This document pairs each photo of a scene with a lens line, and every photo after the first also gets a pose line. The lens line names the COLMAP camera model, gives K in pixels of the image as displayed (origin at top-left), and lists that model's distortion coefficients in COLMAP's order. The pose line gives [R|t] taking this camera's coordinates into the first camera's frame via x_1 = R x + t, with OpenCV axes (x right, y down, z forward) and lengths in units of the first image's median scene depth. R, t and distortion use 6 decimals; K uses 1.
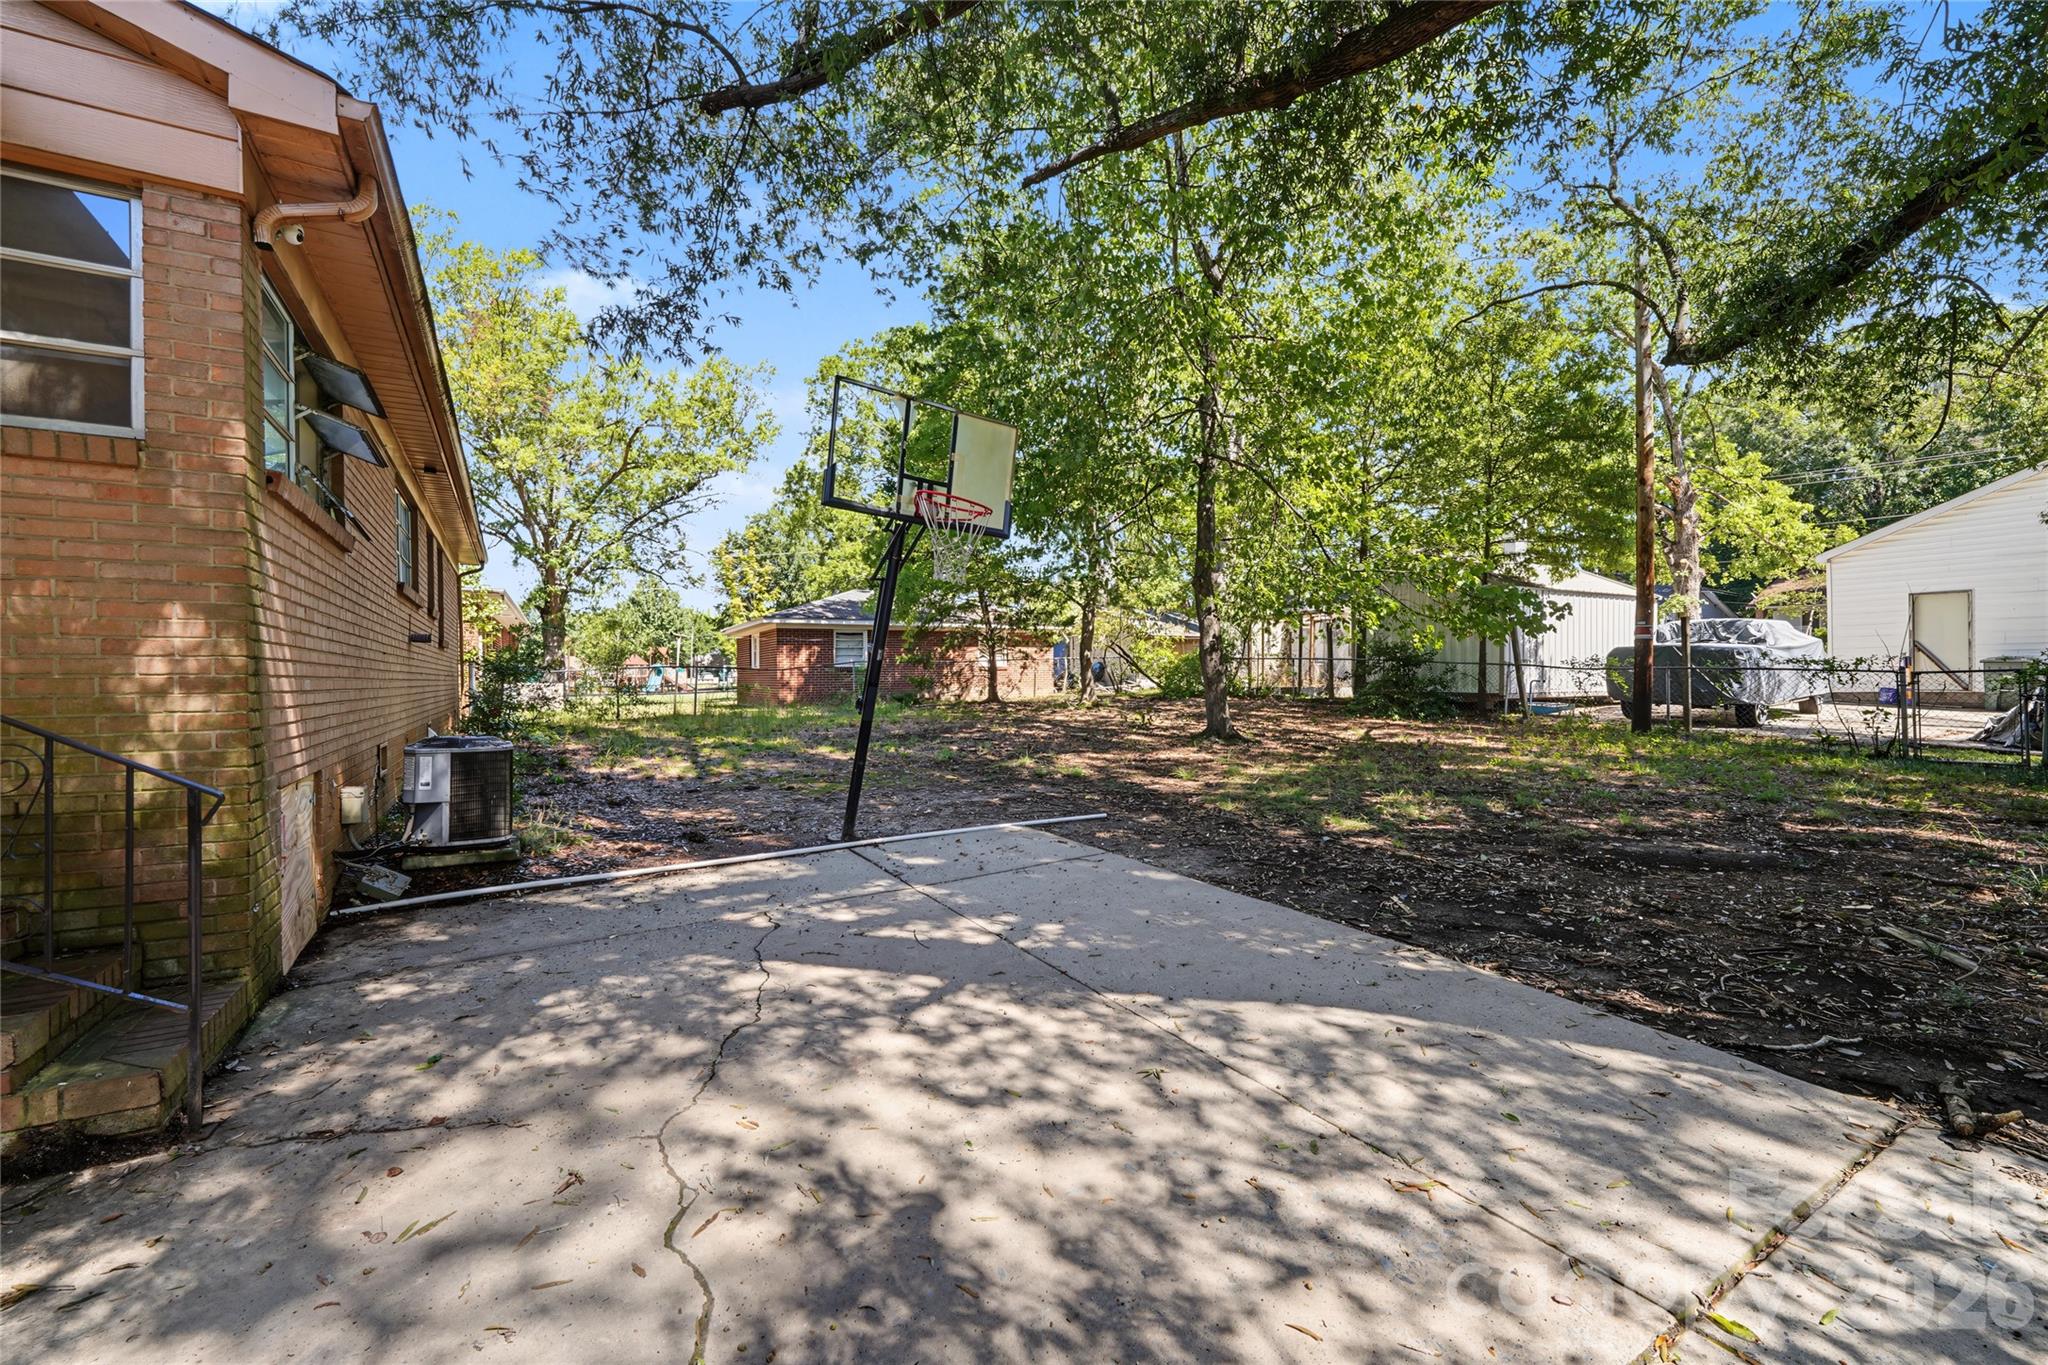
lens RADIAL K [[812.3, 0, 1020.2], [0, 812.3, 683.8], [0, 0, 1]] dist [-0.002016, -0.000712]
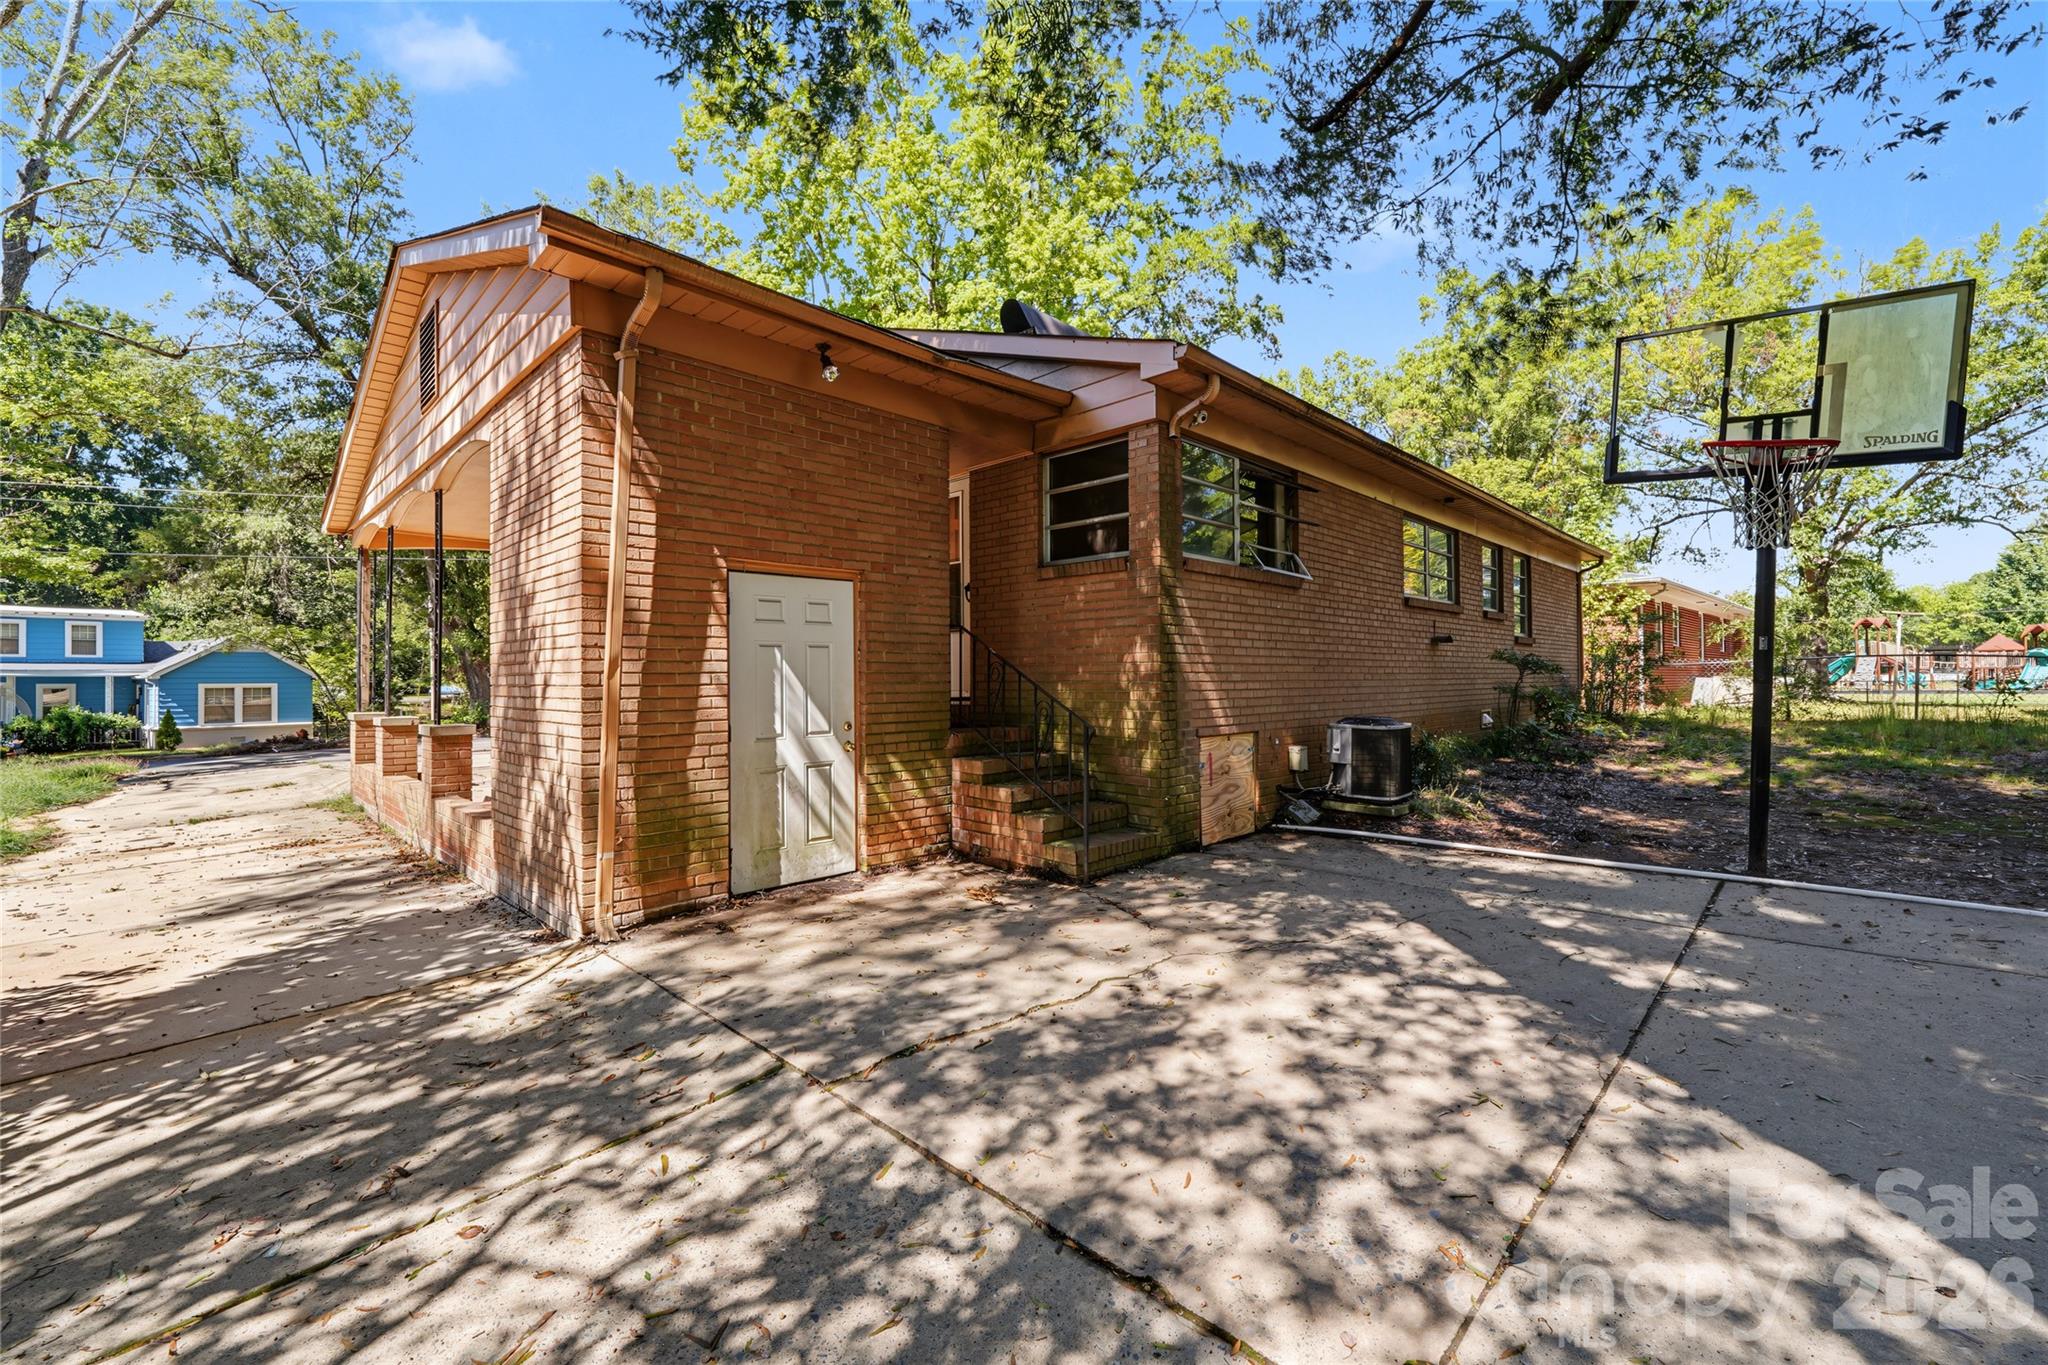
lens RADIAL K [[812.3, 0, 1021.4], [0, 812.3, 676.6], [0, 0, 1]] dist [-0.002016, -0.000712]
pose [[0.250865, 0.002238, -0.968019, 0.800645], [-0.002076, 0.999996, 0.001774, -0.003245], [0.968020, 0.001565, 0.250869, 0.224747]]
